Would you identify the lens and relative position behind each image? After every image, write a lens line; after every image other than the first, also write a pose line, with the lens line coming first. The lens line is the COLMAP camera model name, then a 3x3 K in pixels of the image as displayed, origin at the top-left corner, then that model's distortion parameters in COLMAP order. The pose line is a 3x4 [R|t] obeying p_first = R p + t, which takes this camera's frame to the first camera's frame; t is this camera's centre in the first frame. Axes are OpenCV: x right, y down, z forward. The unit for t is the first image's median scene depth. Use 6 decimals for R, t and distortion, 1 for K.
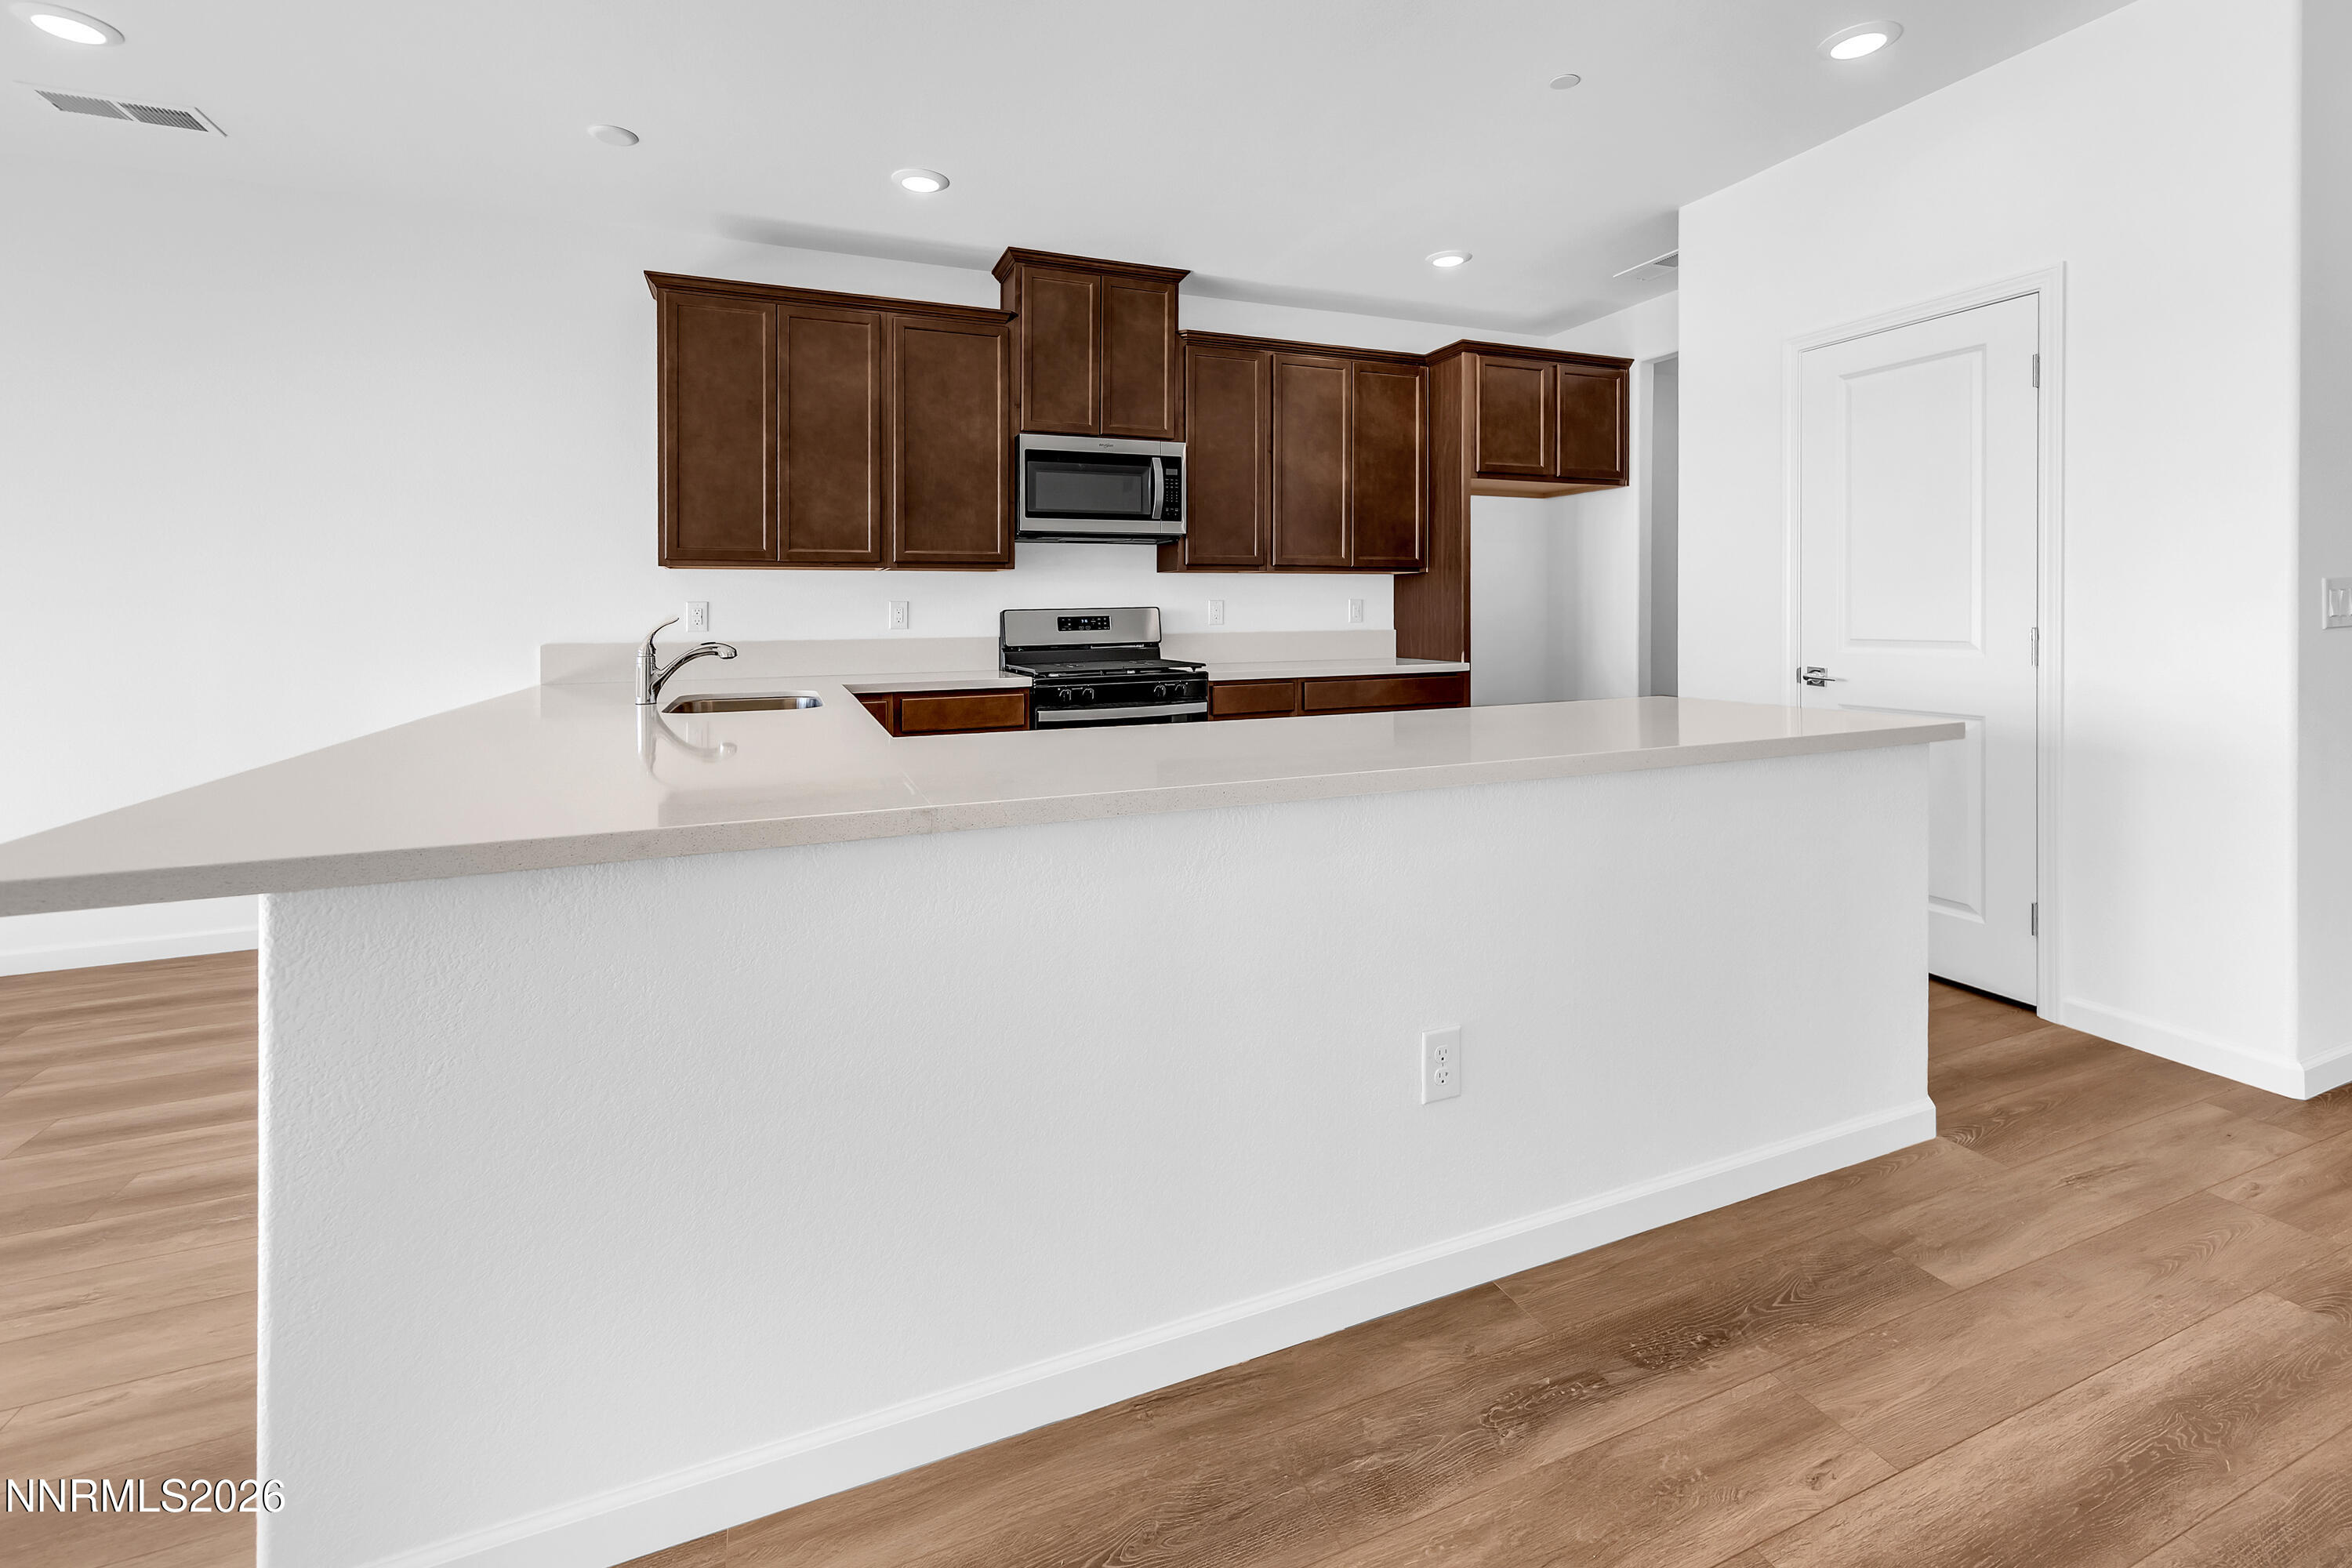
lens RADIAL K [[1002.2, 0, 1174.8], [0, 1002.2, 611.3], [0, 0, 1]] dist [0.002745, 0.000199]
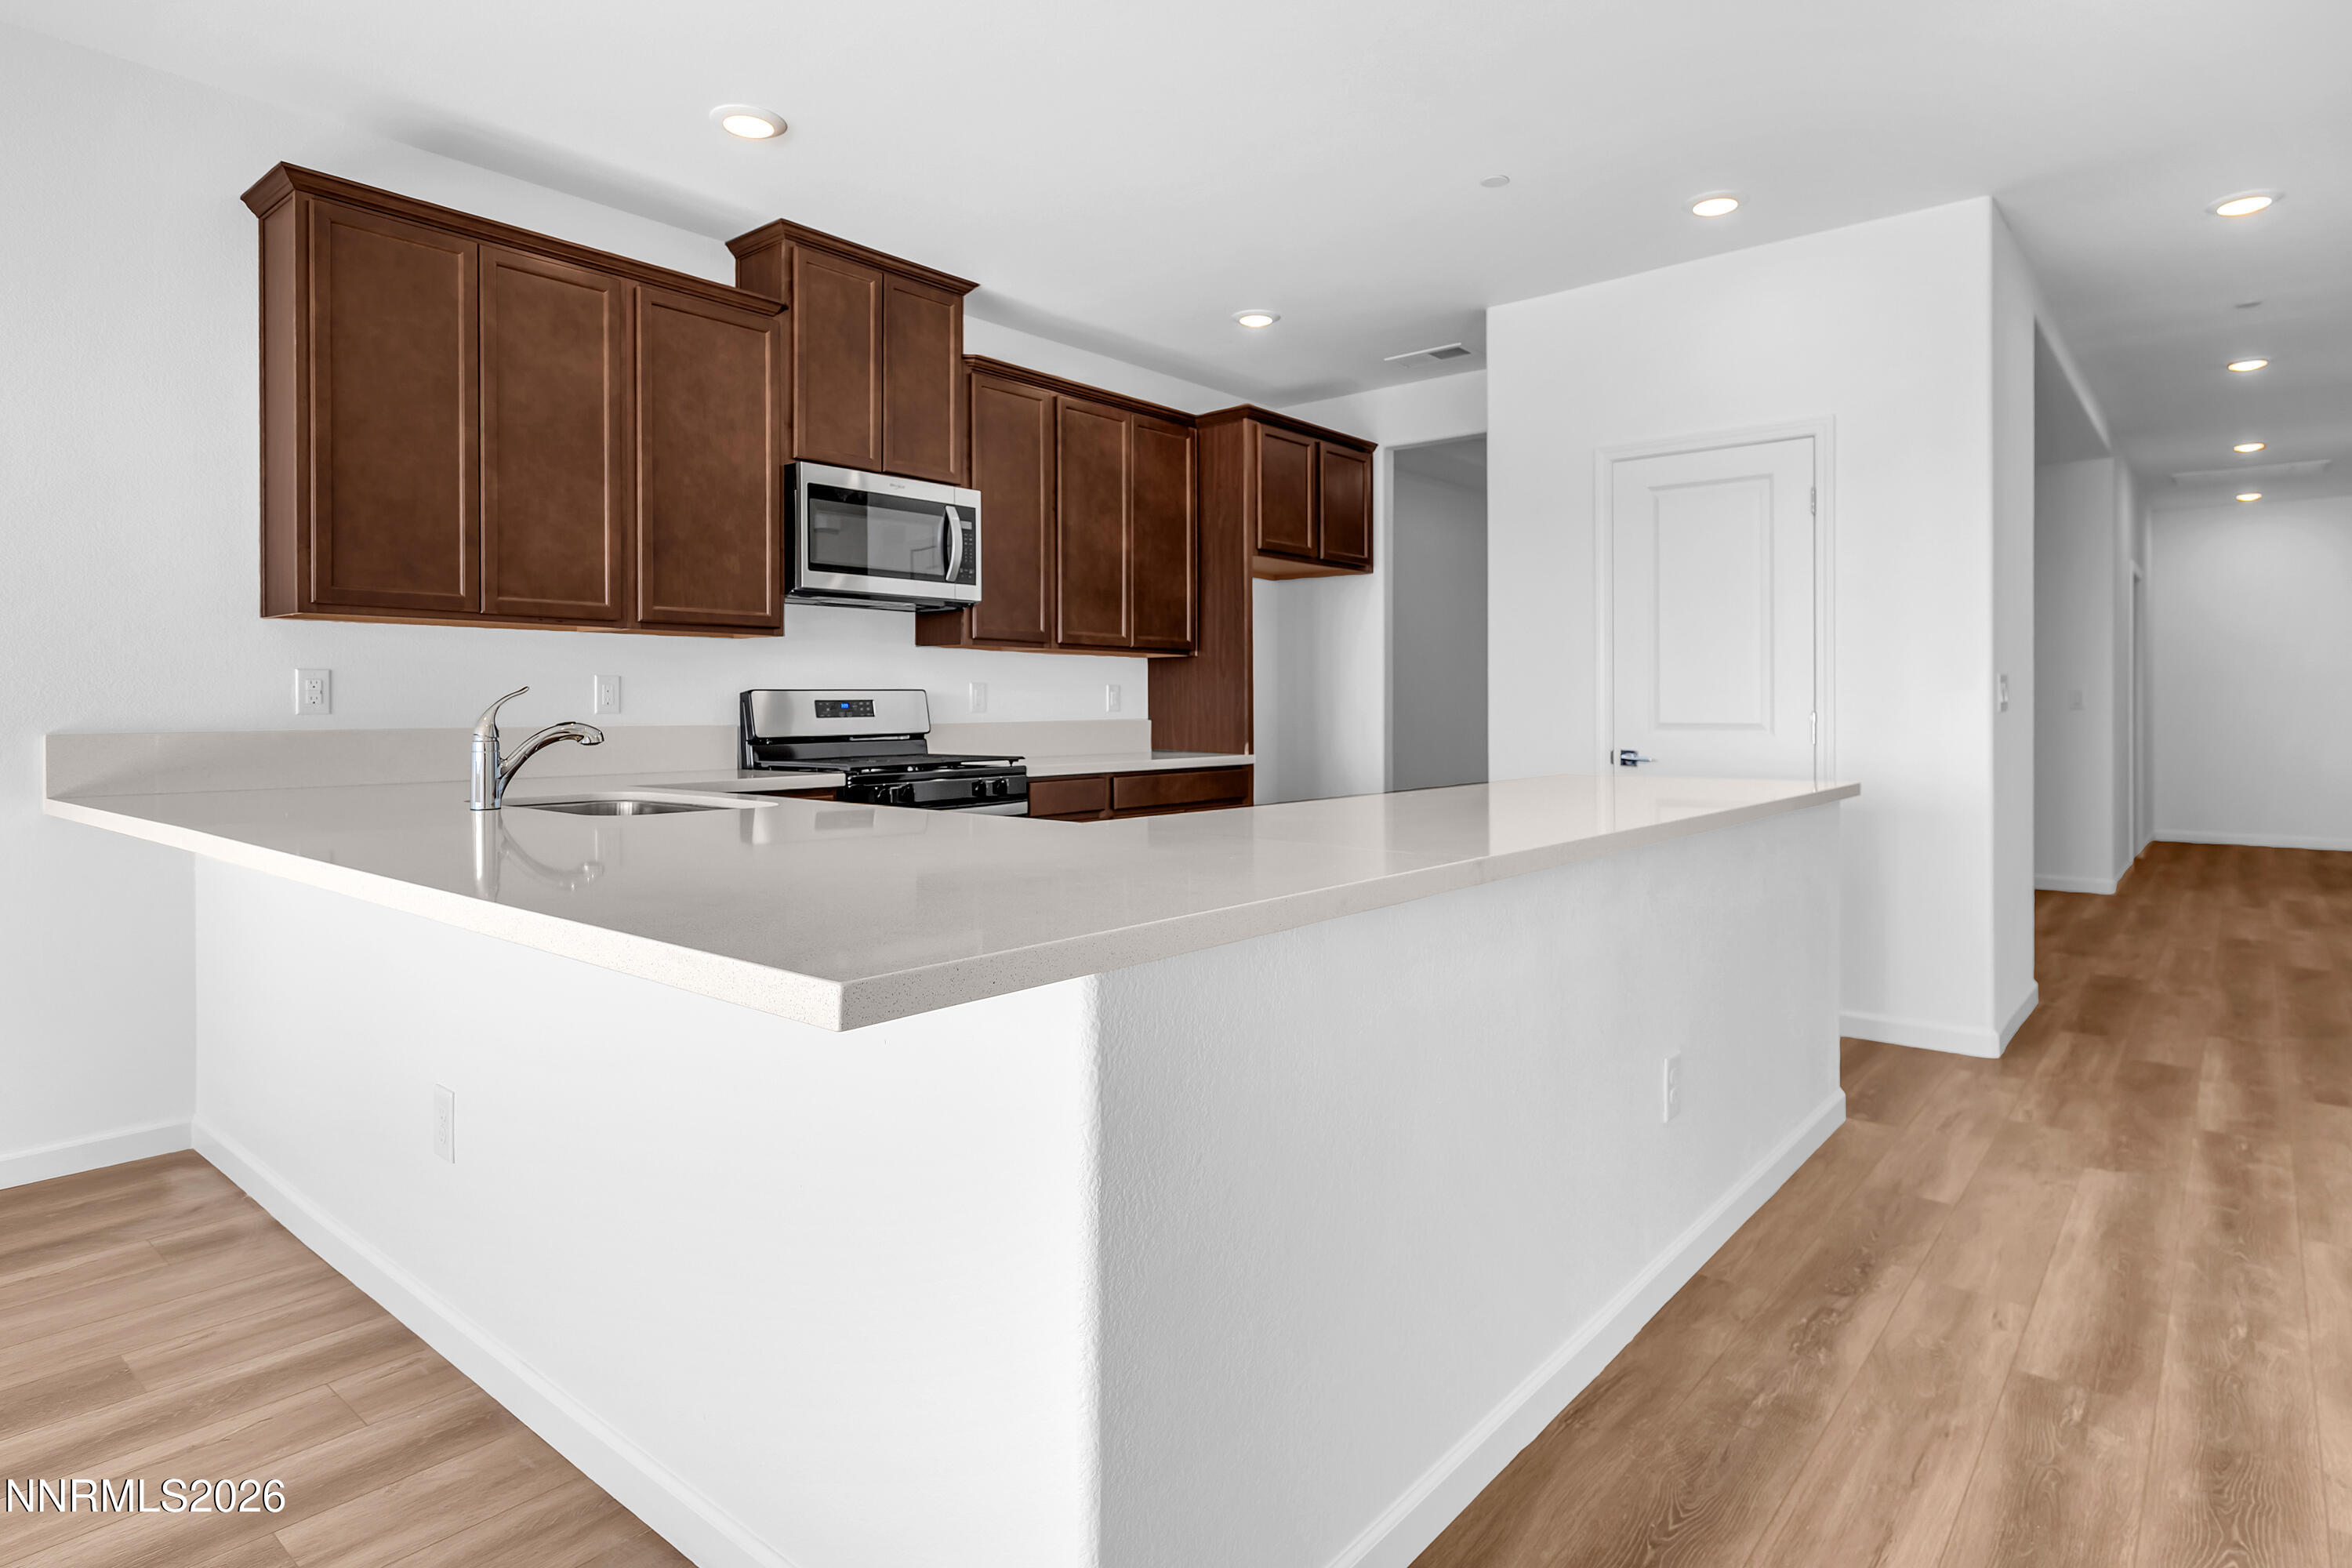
lens RADIAL K [[1258.3, 0, 1179.6], [0, 1258.3, 705.8], [0, 0, 1]] dist [0.002037, 0.001314]
pose [[0.887203, 0.008807, 0.461296, -0.336413], [-0.007178, 0.999960, -0.005287, 0.014252], [-0.461324, 0.001380, 0.887231, 0.001178]]
